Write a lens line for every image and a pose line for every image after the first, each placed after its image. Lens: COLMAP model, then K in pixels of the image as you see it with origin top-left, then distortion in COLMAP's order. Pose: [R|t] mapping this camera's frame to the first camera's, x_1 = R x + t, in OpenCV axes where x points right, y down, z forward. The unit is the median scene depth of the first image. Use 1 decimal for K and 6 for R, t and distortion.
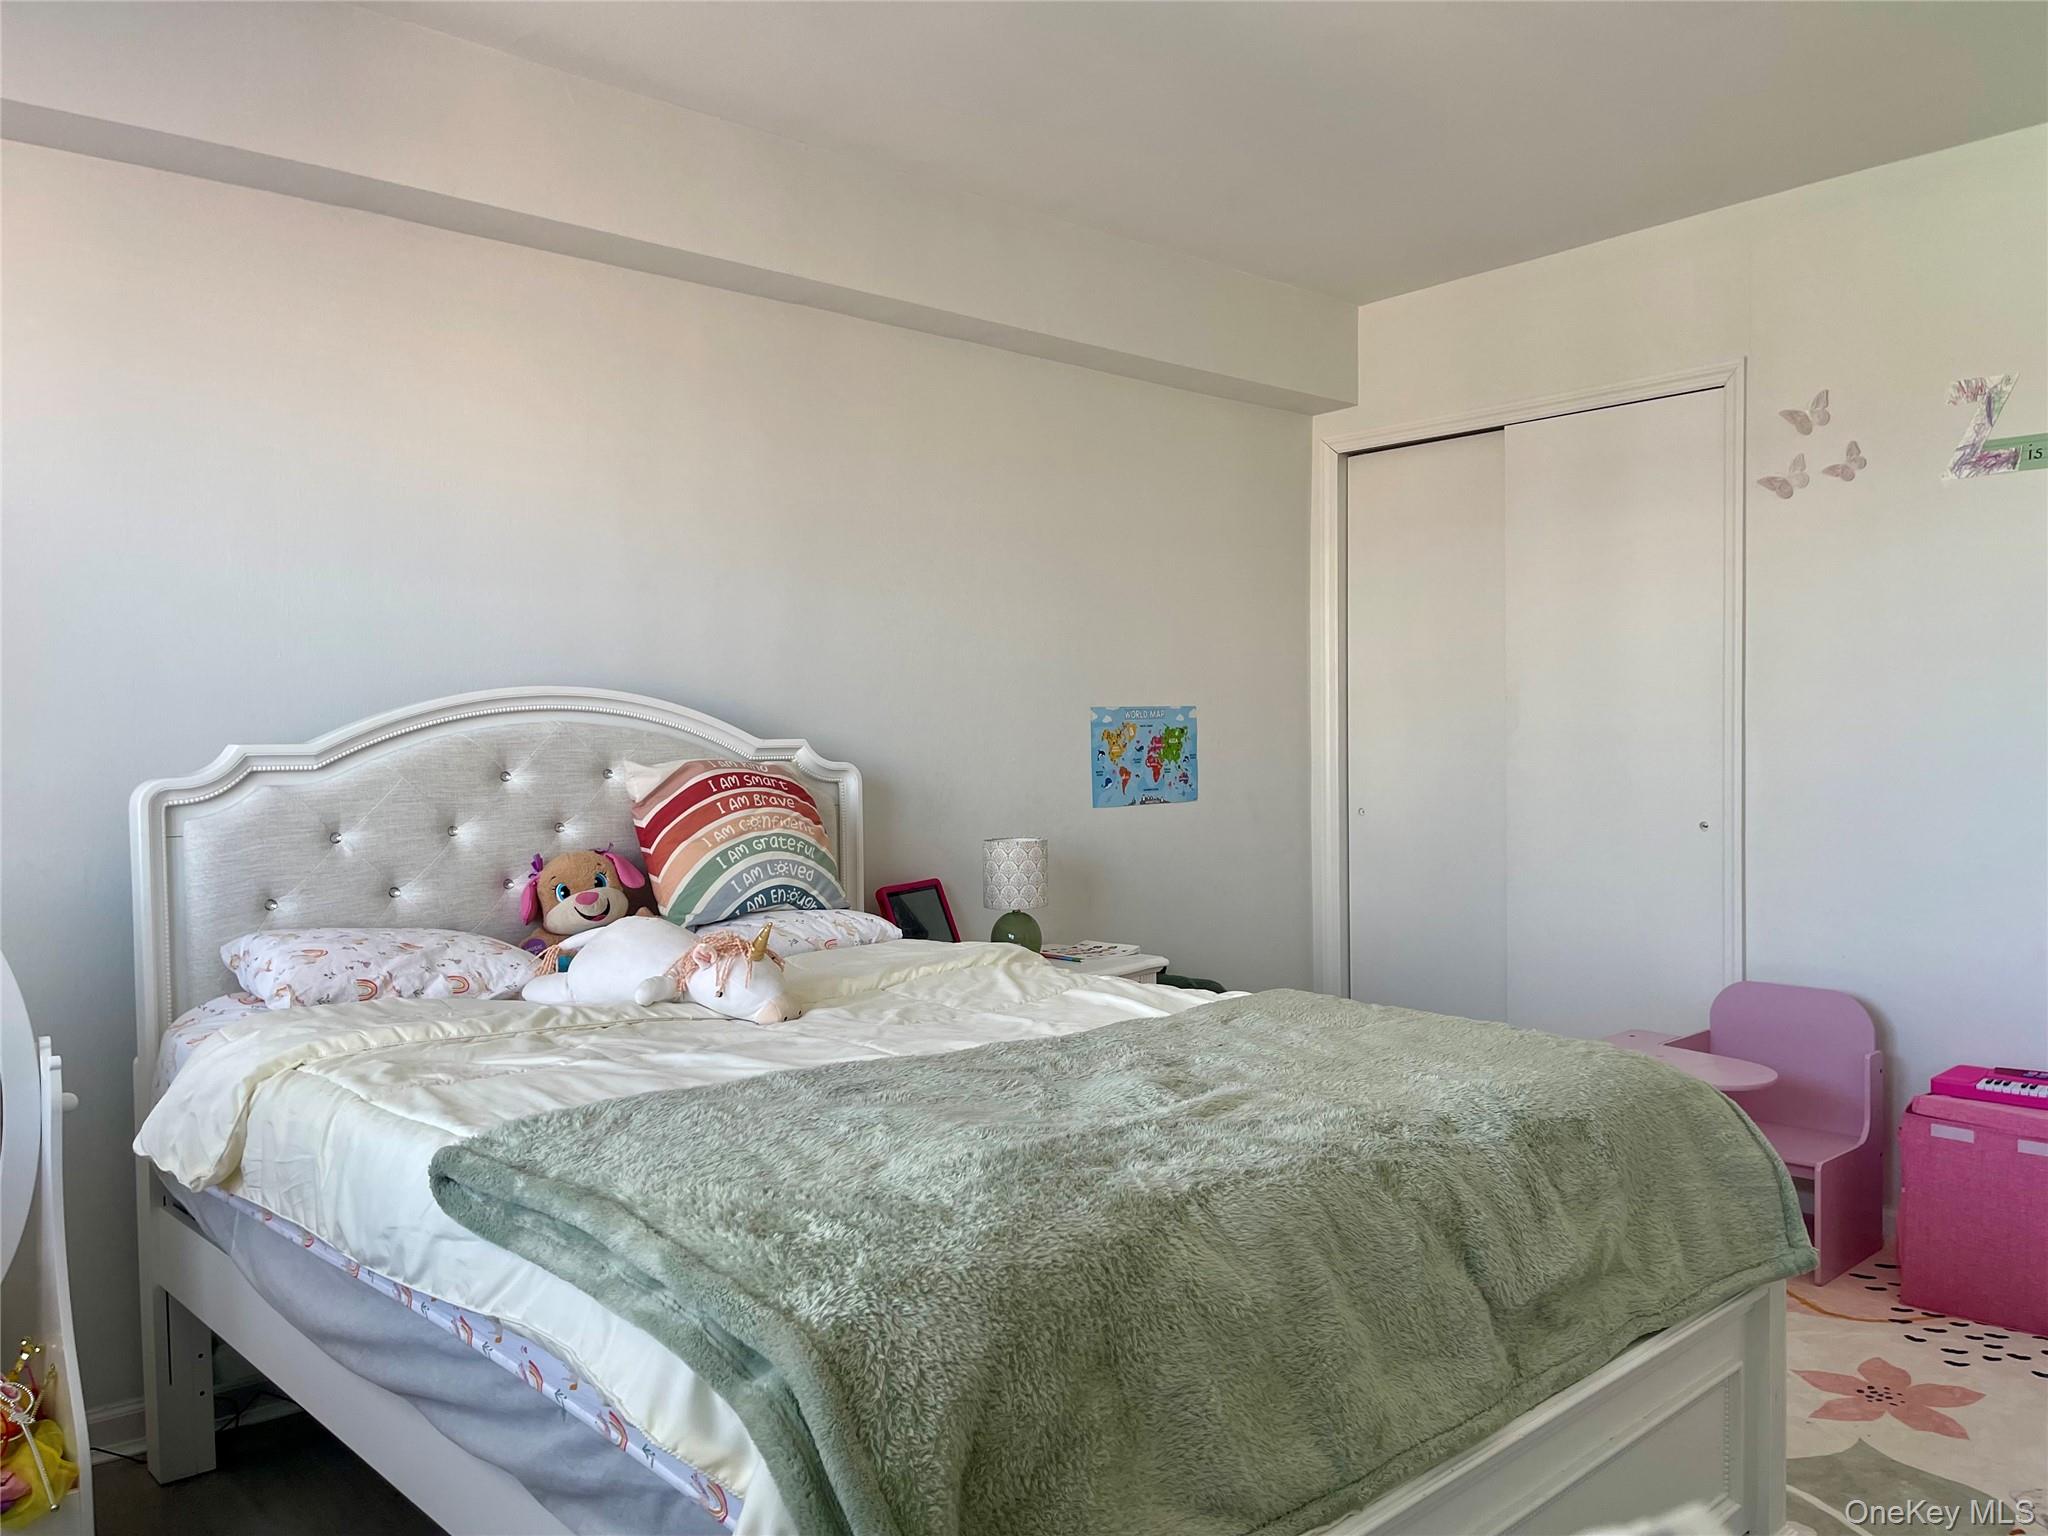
lens RADIAL K [[1565.2, 0, 1029.8], [0, 1565.2, 773.2], [0, 0, 1]] dist [-0.011018, -0.029716]
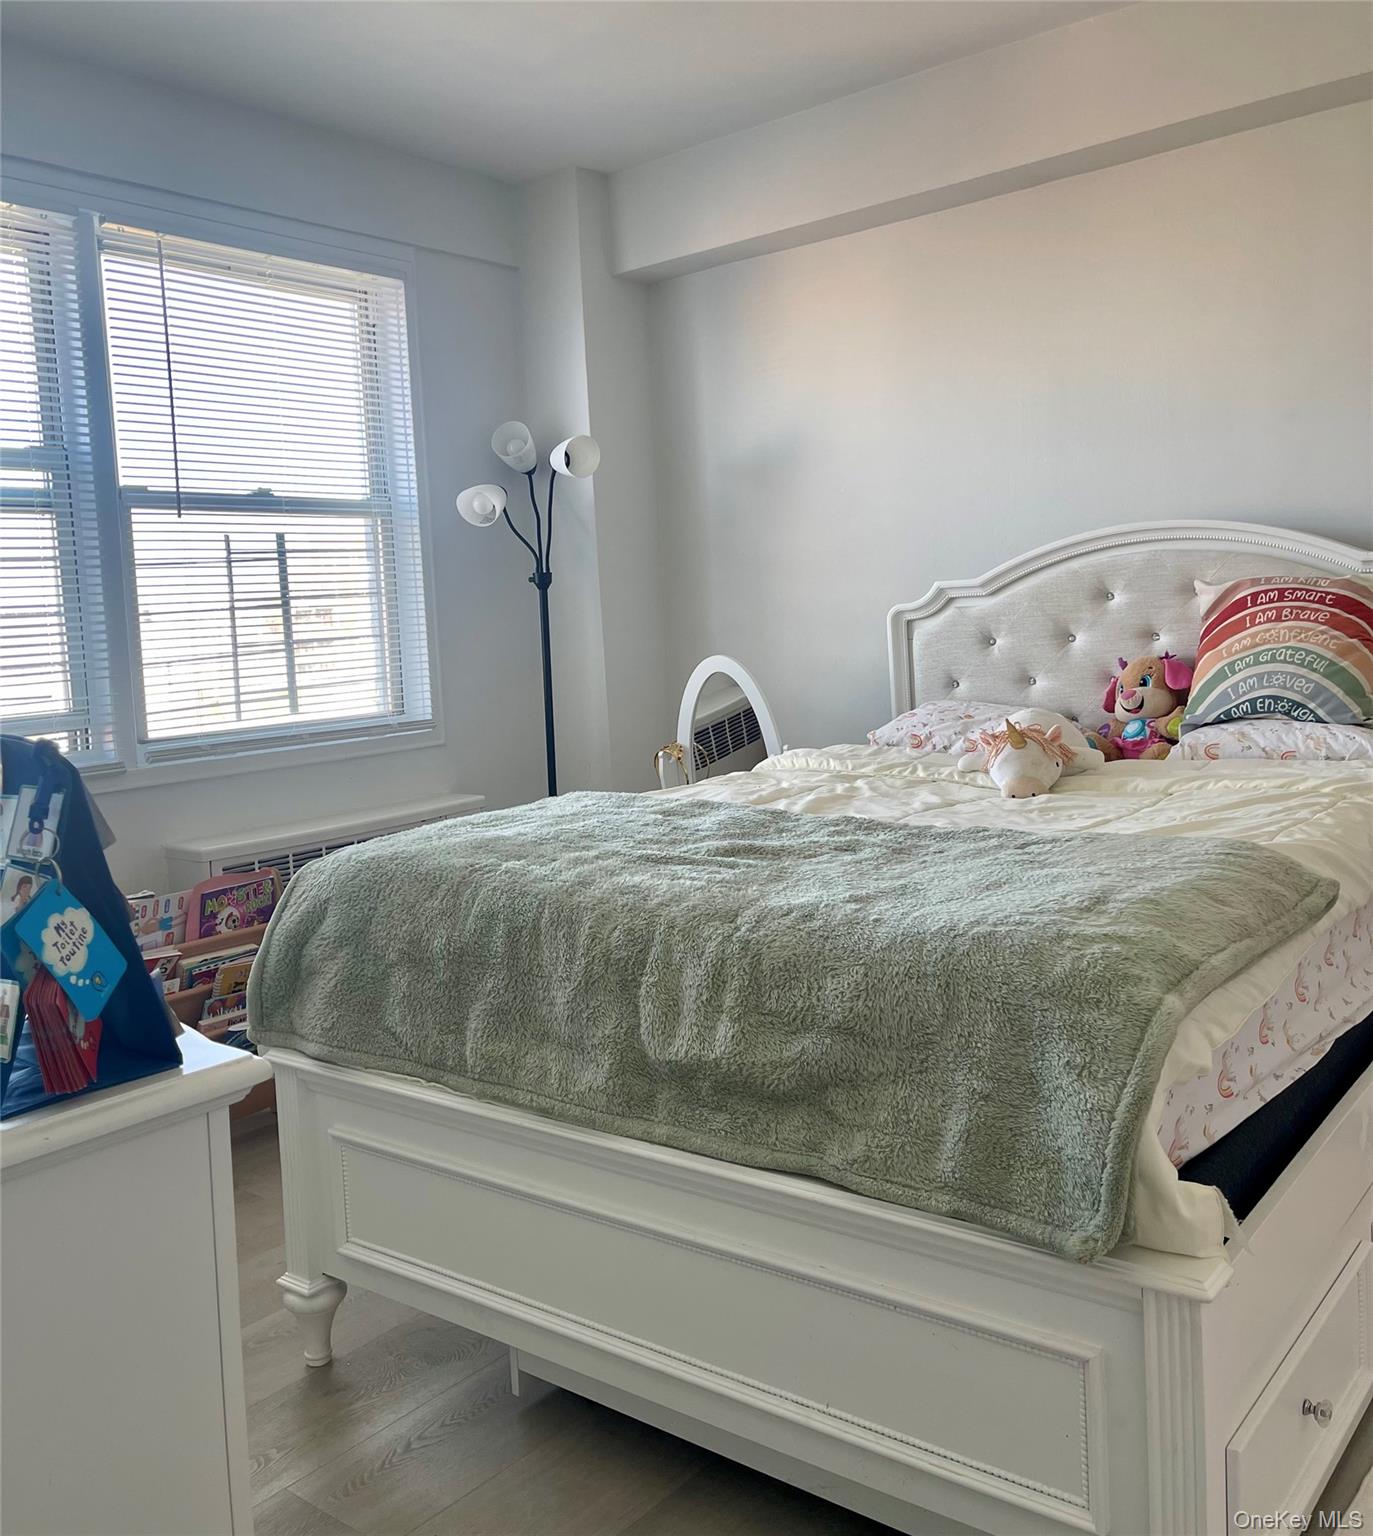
lens RADIAL K [[1421.7, 0, 691.3], [0, 1421.7, 755.1], [0, 0, 1]] dist [0.007260, 0.000000]
pose [[0.112004, 0.105415, -0.988100, 0.742439], [0.037140, 0.993218, 0.110171, -0.009222], [0.993013, -0.049037, 0.107330, 0.493483]]
